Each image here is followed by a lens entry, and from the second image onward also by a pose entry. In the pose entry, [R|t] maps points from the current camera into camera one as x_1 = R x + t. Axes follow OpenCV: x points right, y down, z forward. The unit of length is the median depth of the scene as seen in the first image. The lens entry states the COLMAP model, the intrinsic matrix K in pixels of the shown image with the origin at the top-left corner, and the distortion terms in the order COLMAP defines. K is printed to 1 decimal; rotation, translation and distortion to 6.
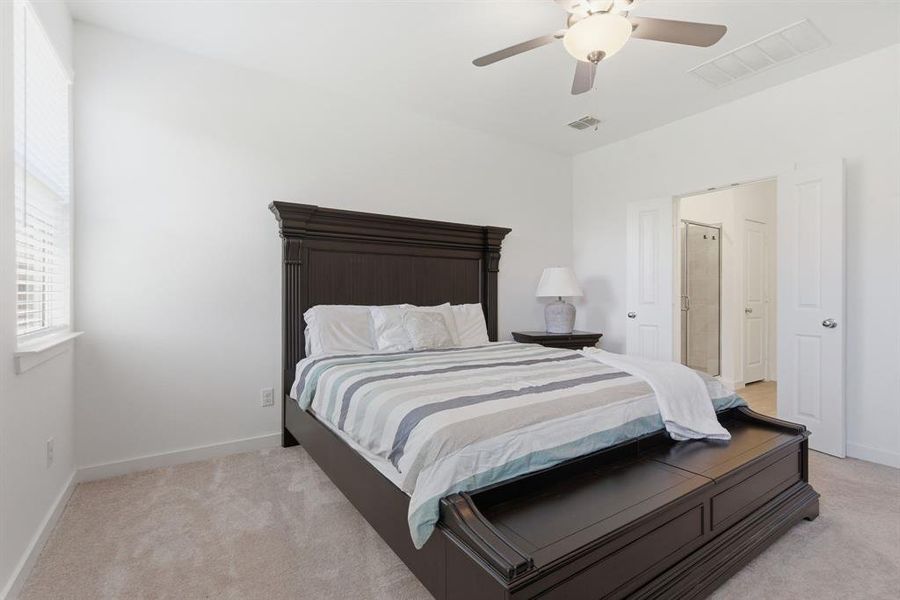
lens RADIAL K [[413.3, 0, 447.5], [0, 413.3, 294.3], [0, 0, 1]] dist [0.001836, -0.000645]
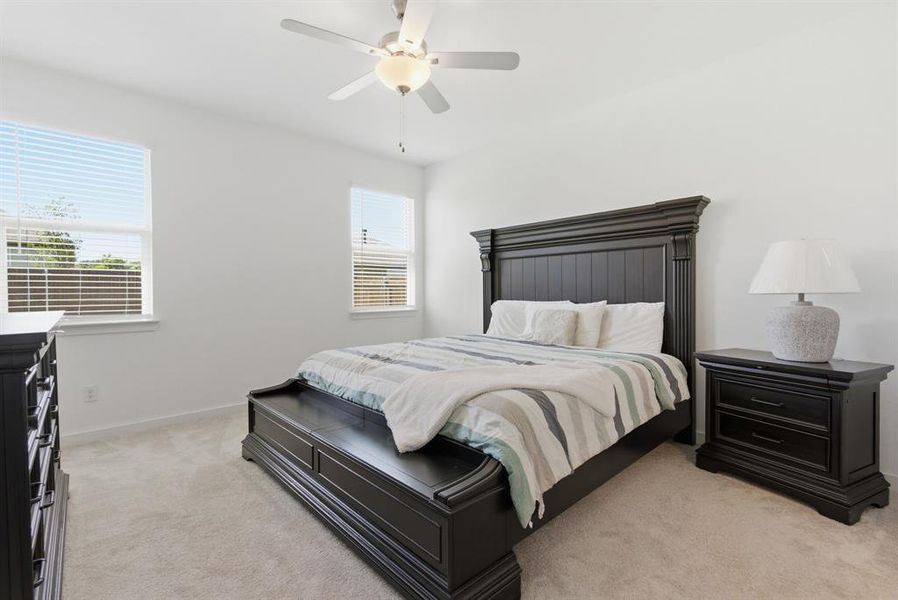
lens RADIAL K [[412.3, 0, 446.5], [0, 412.3, 294.3], [0, 0, 1]] dist [0.001836, -0.000645]
pose [[0.182746, 0.005271, -0.983146, 0.824062], [0.001718, 0.999982, 0.005680, 0.001093], [0.983159, -0.002727, 0.182734, 0.494246]]
